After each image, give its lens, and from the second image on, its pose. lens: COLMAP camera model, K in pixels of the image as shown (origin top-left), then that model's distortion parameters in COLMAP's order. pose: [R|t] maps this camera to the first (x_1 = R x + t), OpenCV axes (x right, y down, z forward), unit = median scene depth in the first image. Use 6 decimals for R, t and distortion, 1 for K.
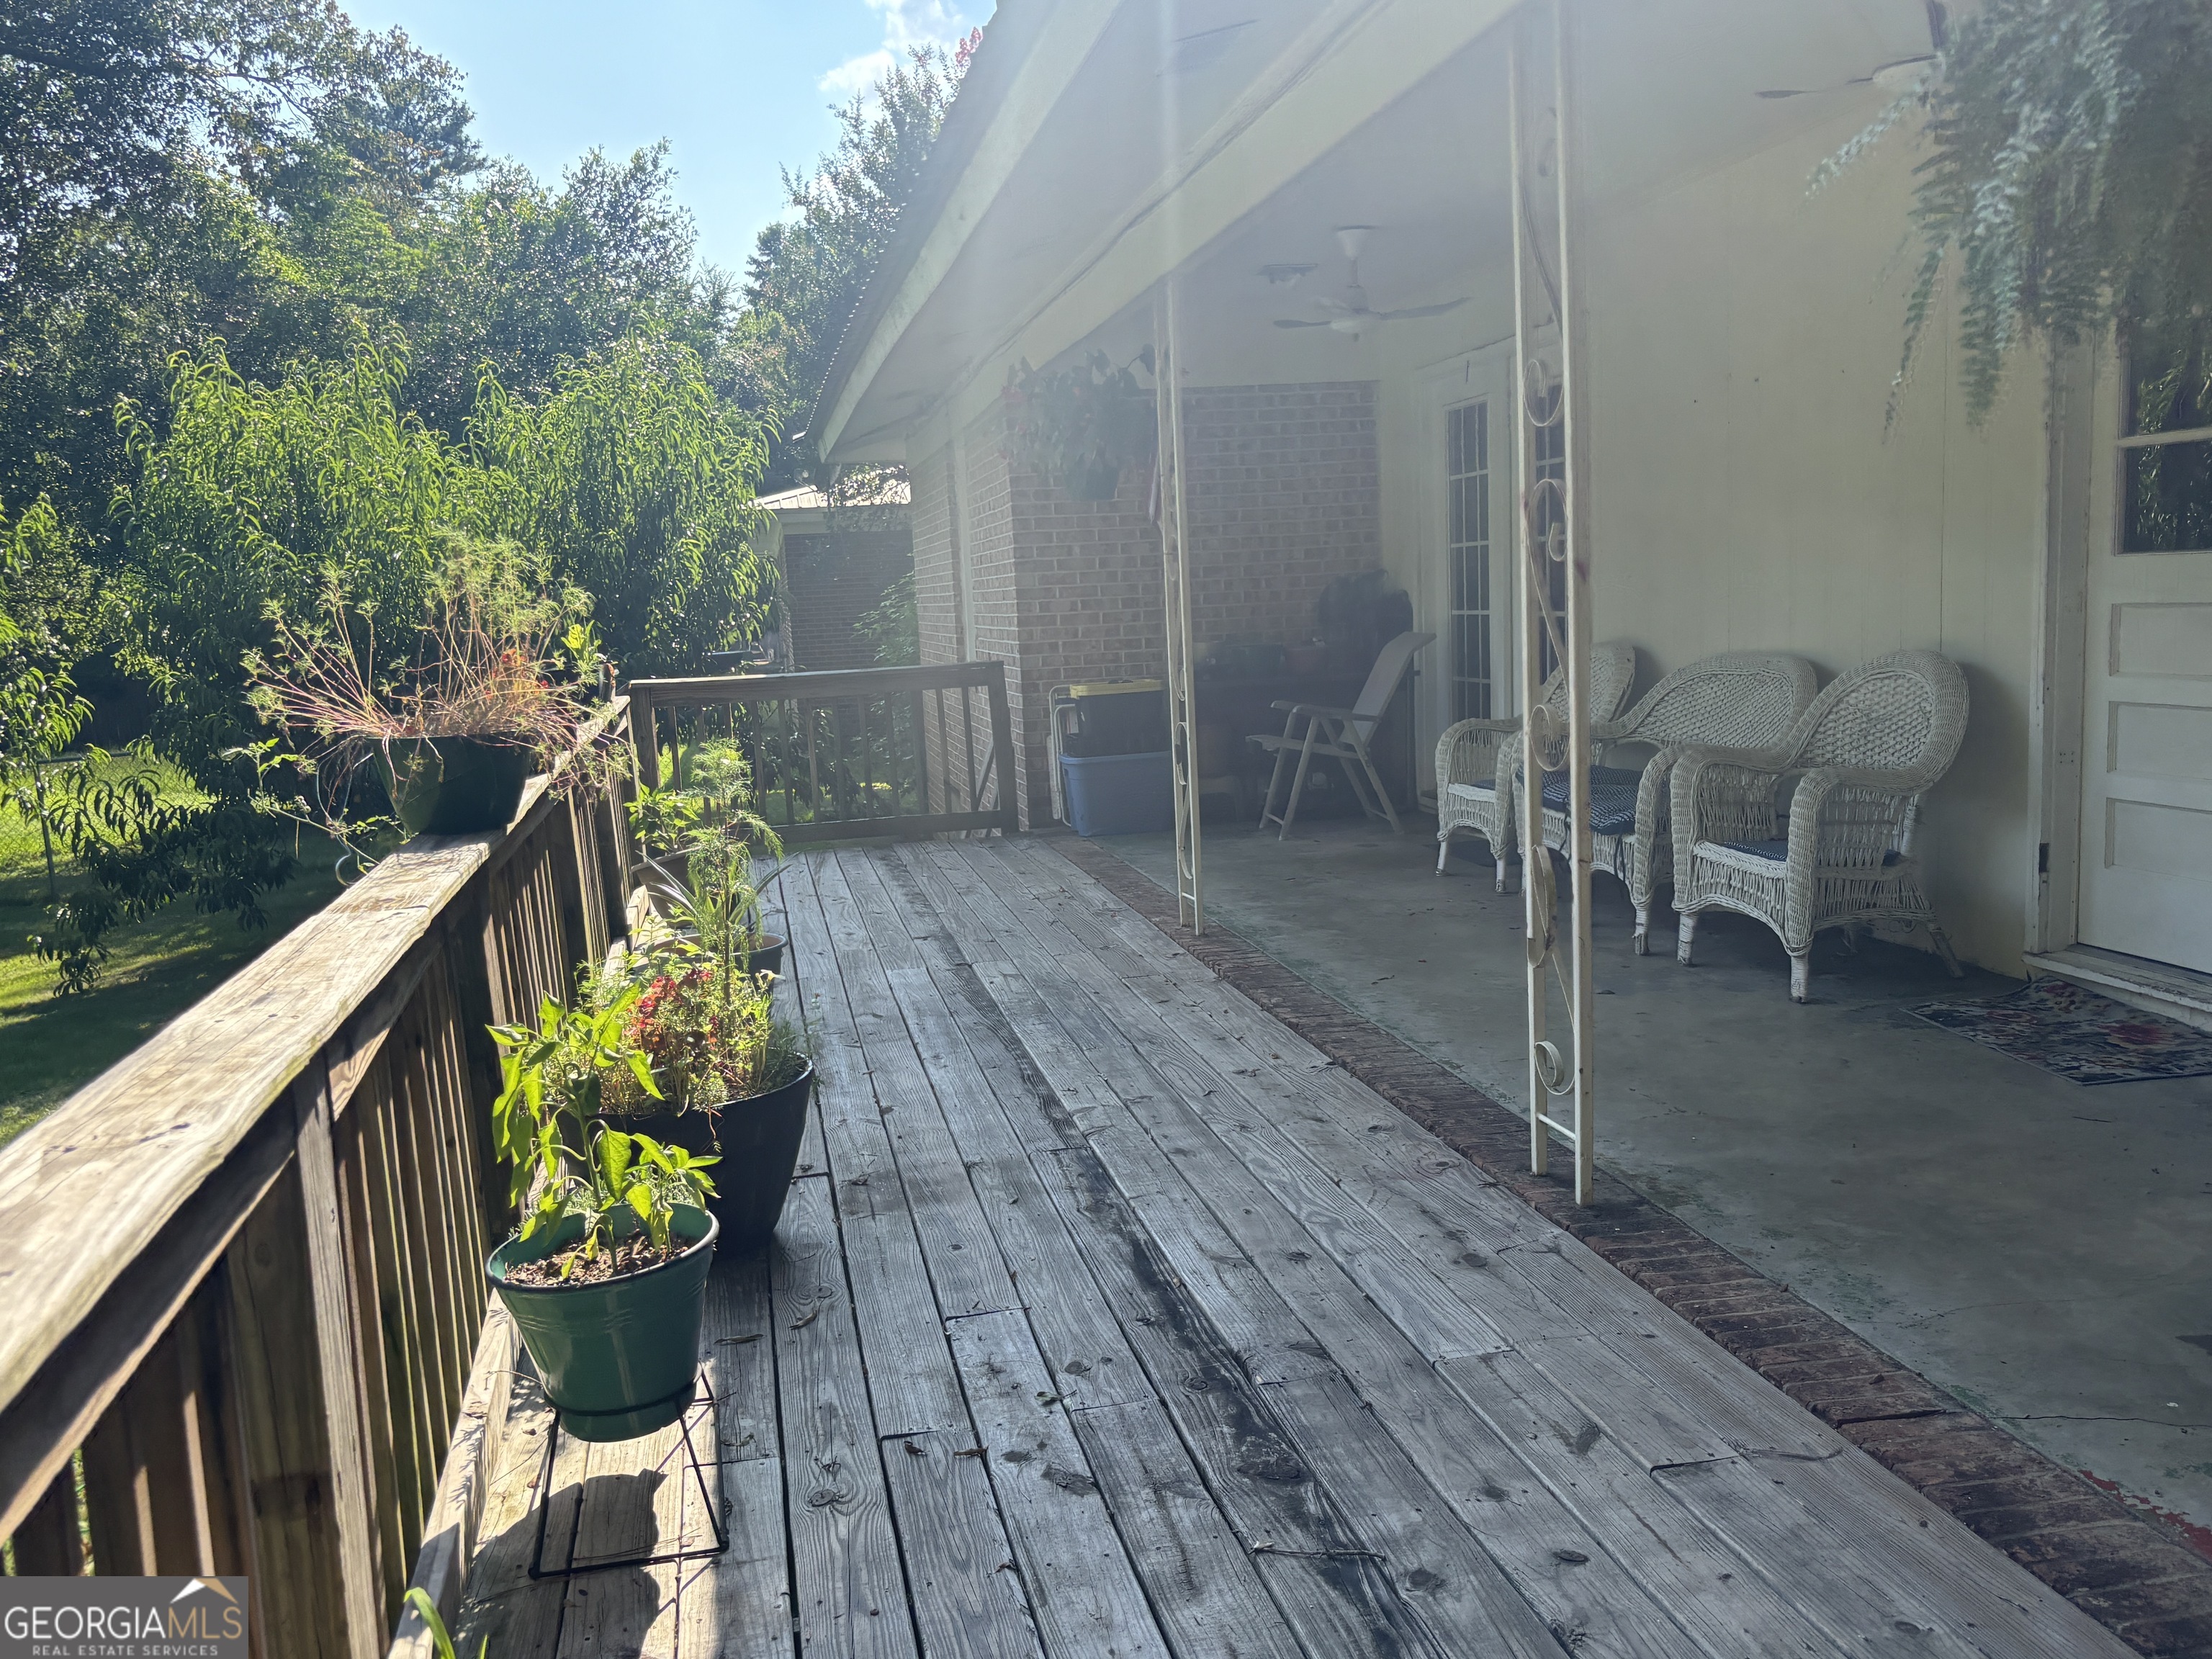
lens RADIAL K [[1931.0, 0, 1108.5], [0, 1931.0, 835.0], [0, 0, 1]] dist [0.205385, -0.379429]
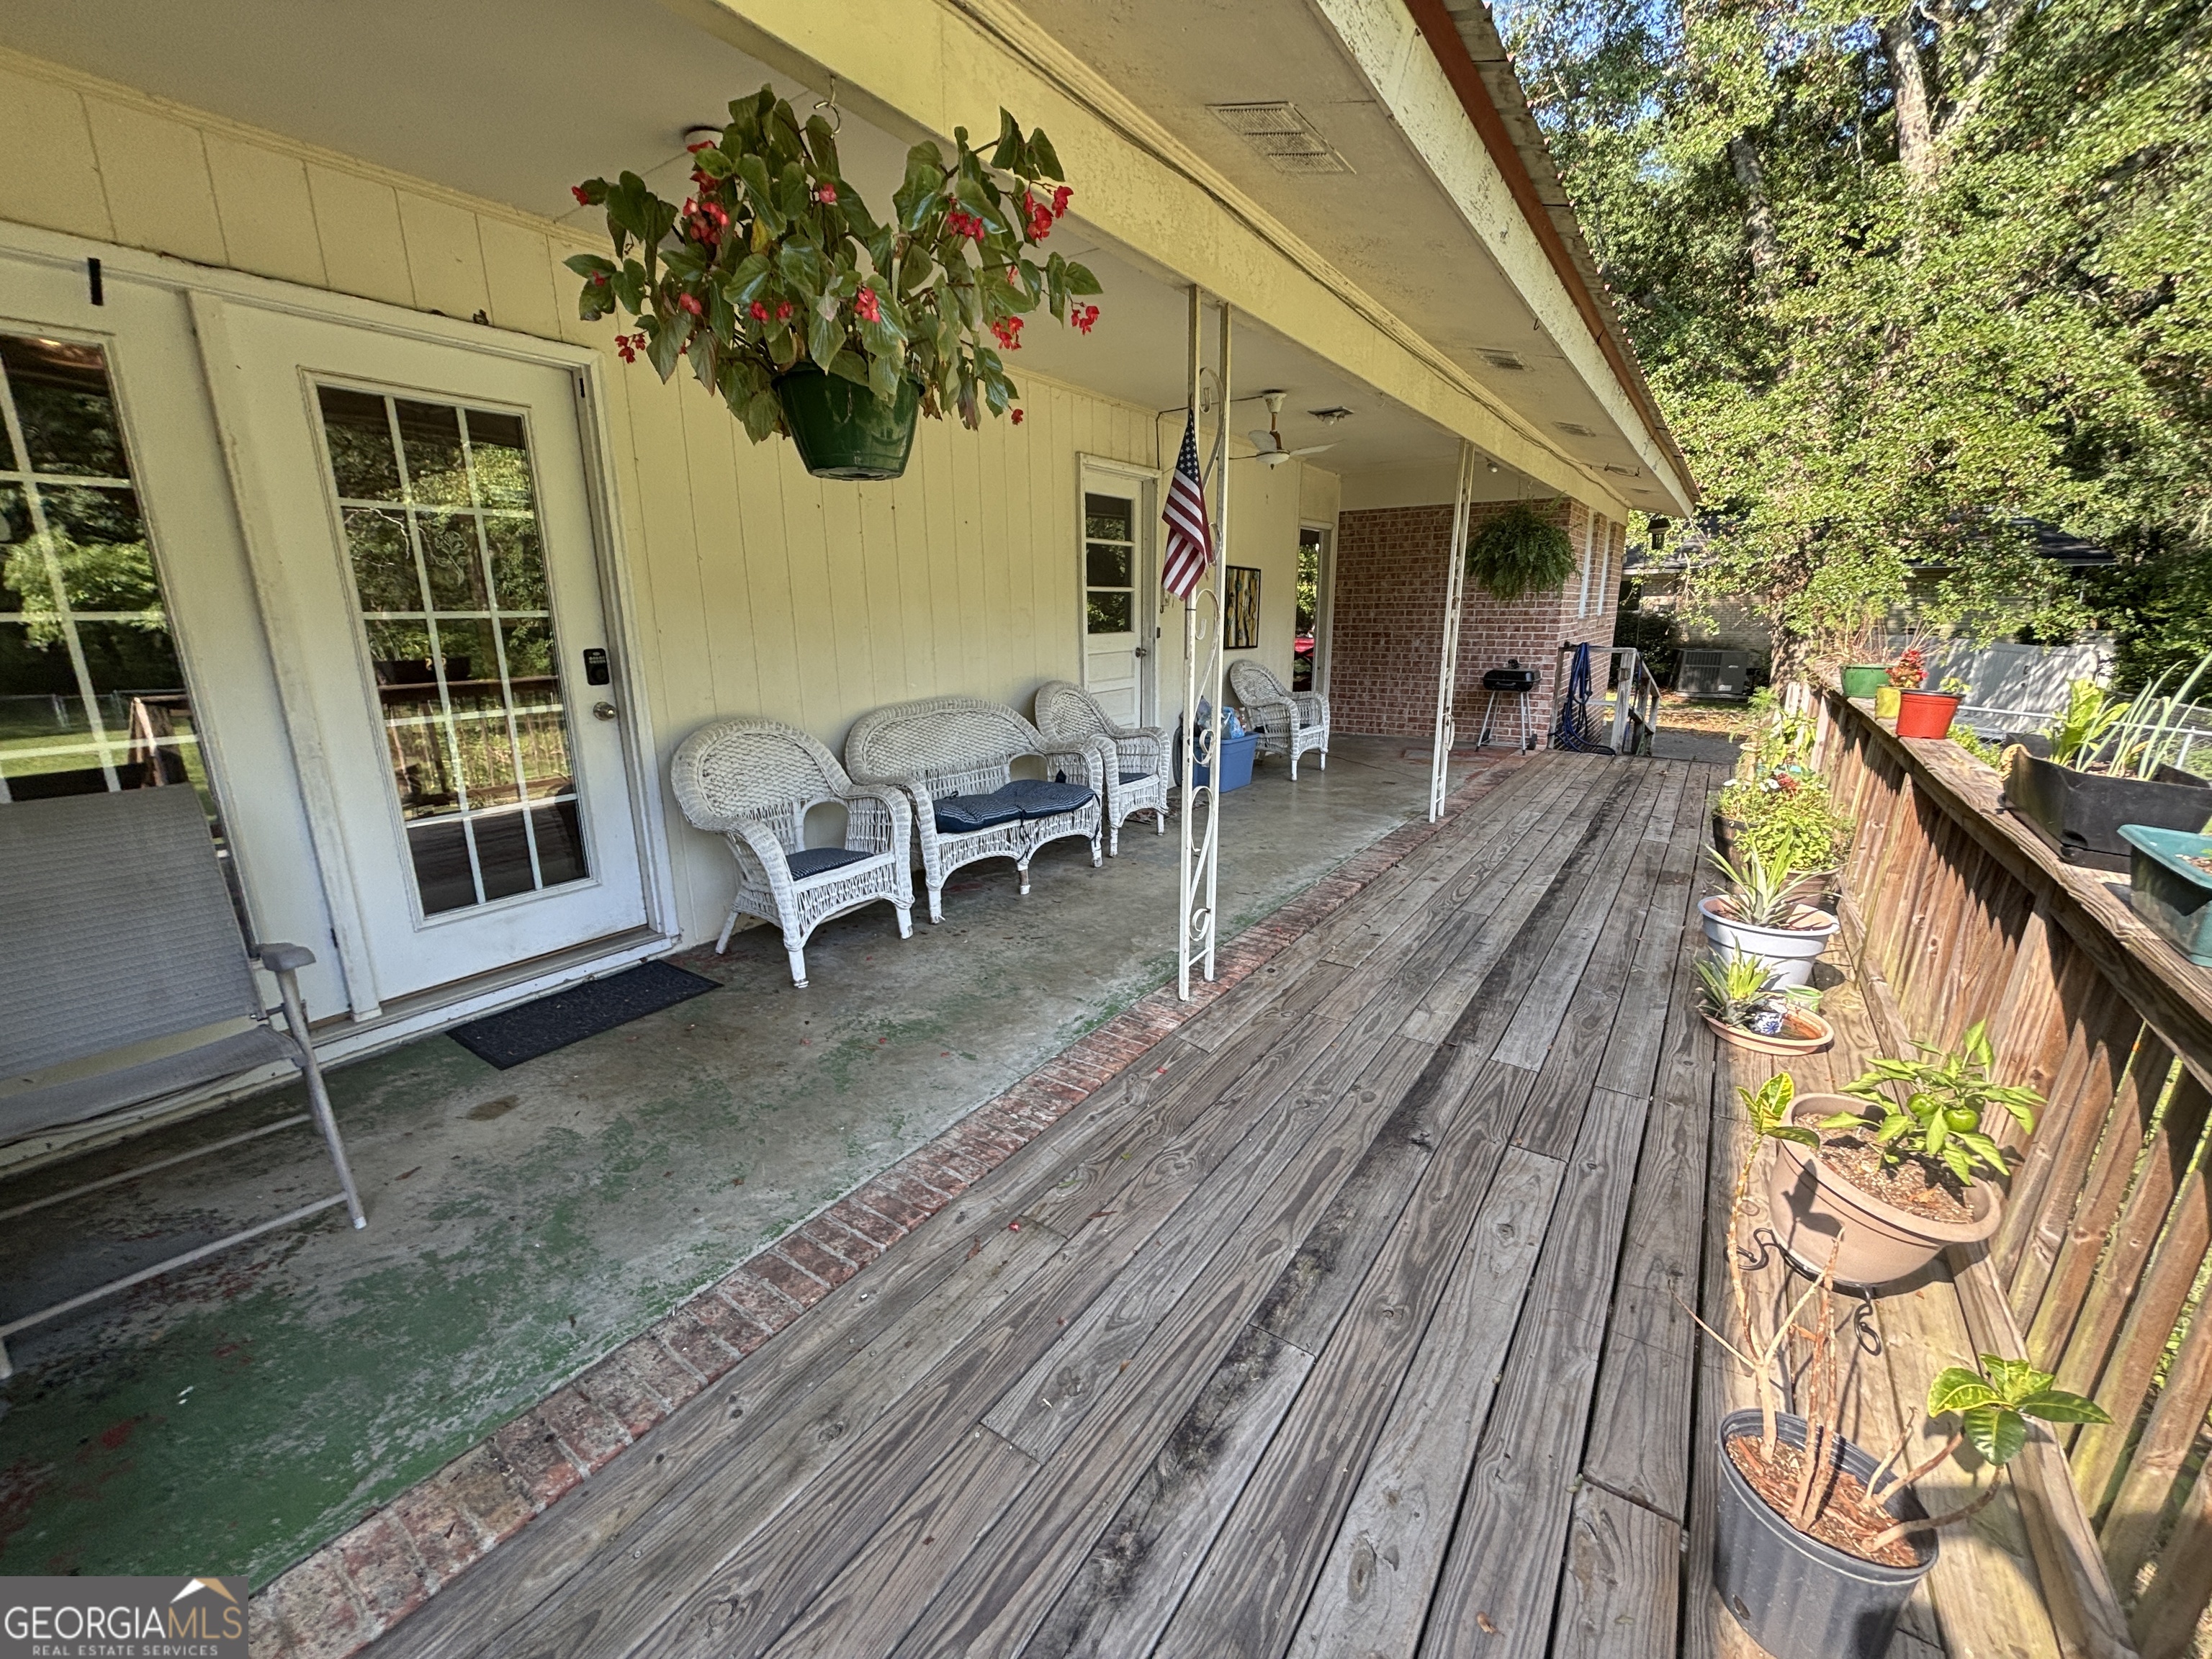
lens RADIAL K [[882.9, 0, 1113.7], [0, 882.9, 822.2], [0, 0, 1]] dist [-0.003089, 0.000049]
pose [[-0.697153, -0.120584, 0.706708, -0.317218], [0.129085, 0.948530, 0.289185, -0.226412], [-0.705205, 0.292831, -0.645705, 1.719291]]
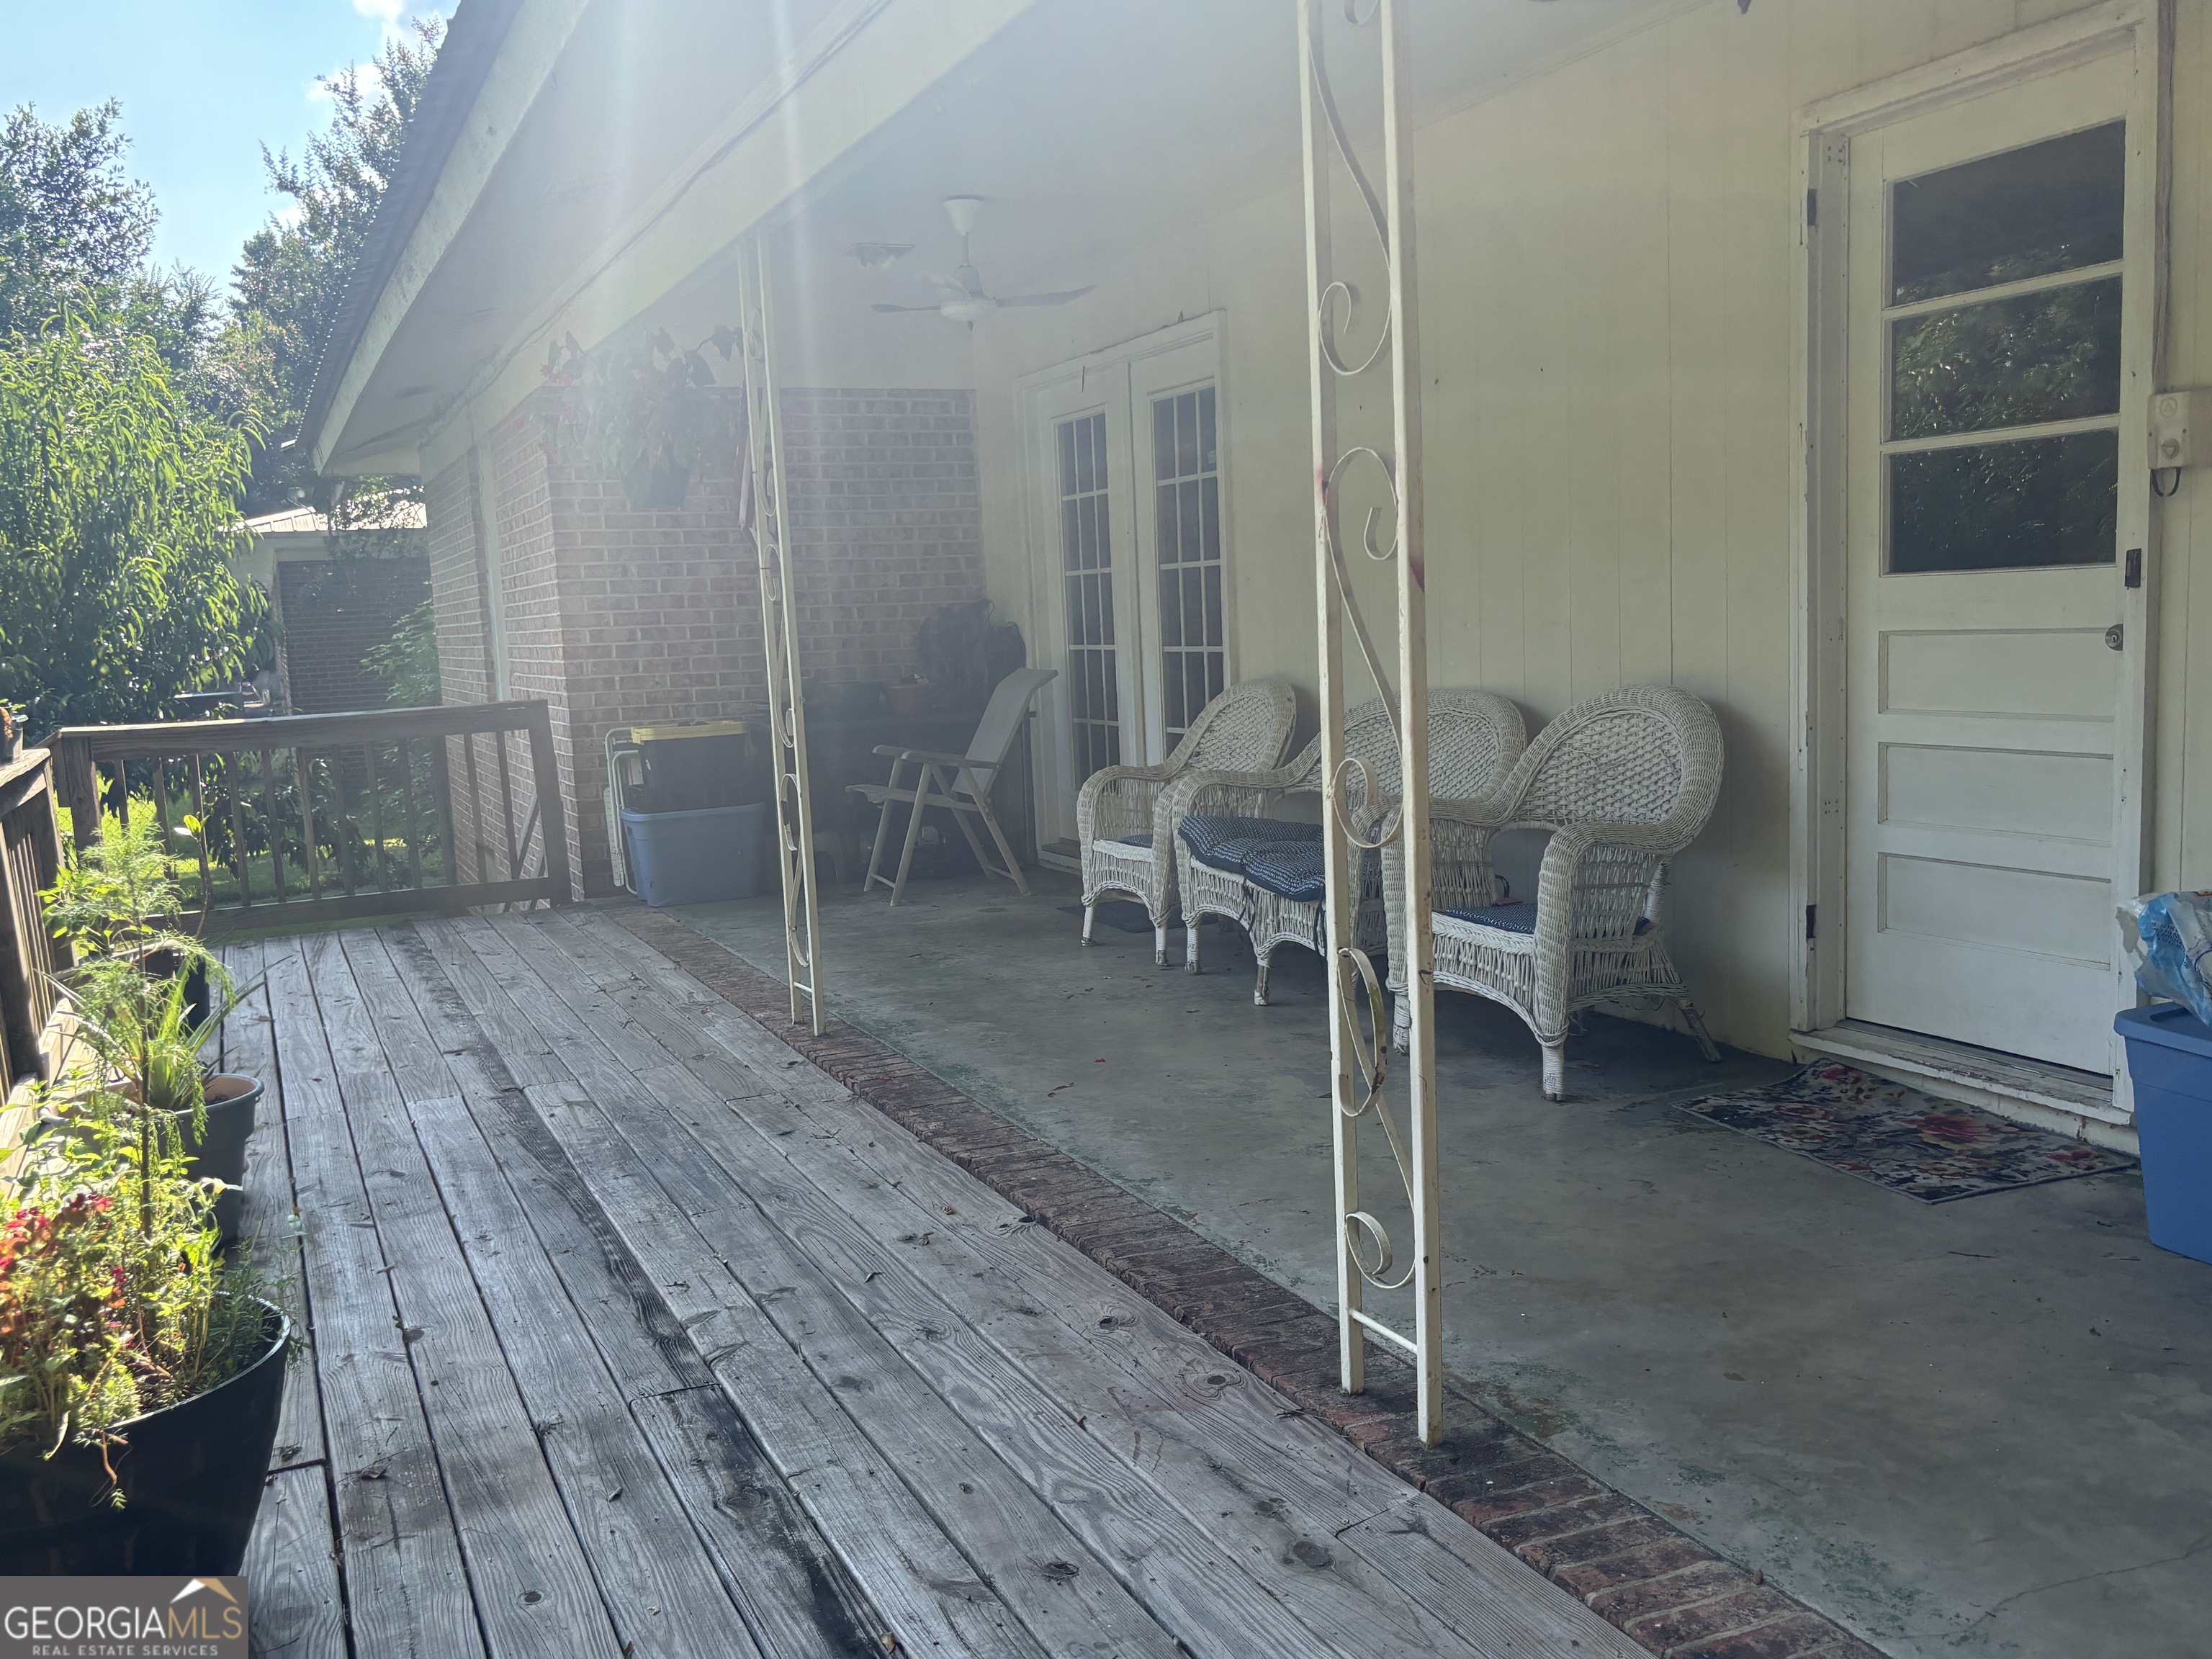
lens RADIAL K [[1940.2, 0, 1129.7], [0, 1940.2, 862.5], [0, 0, 1]] dist [0.028732, -0.011732]
pose [[0.970658, -0.025347, 0.239126, -0.024456], [0.026687, 0.999641, -0.002366, -0.020319], [-0.238981, 0.008678, 0.970986, 0.228602]]
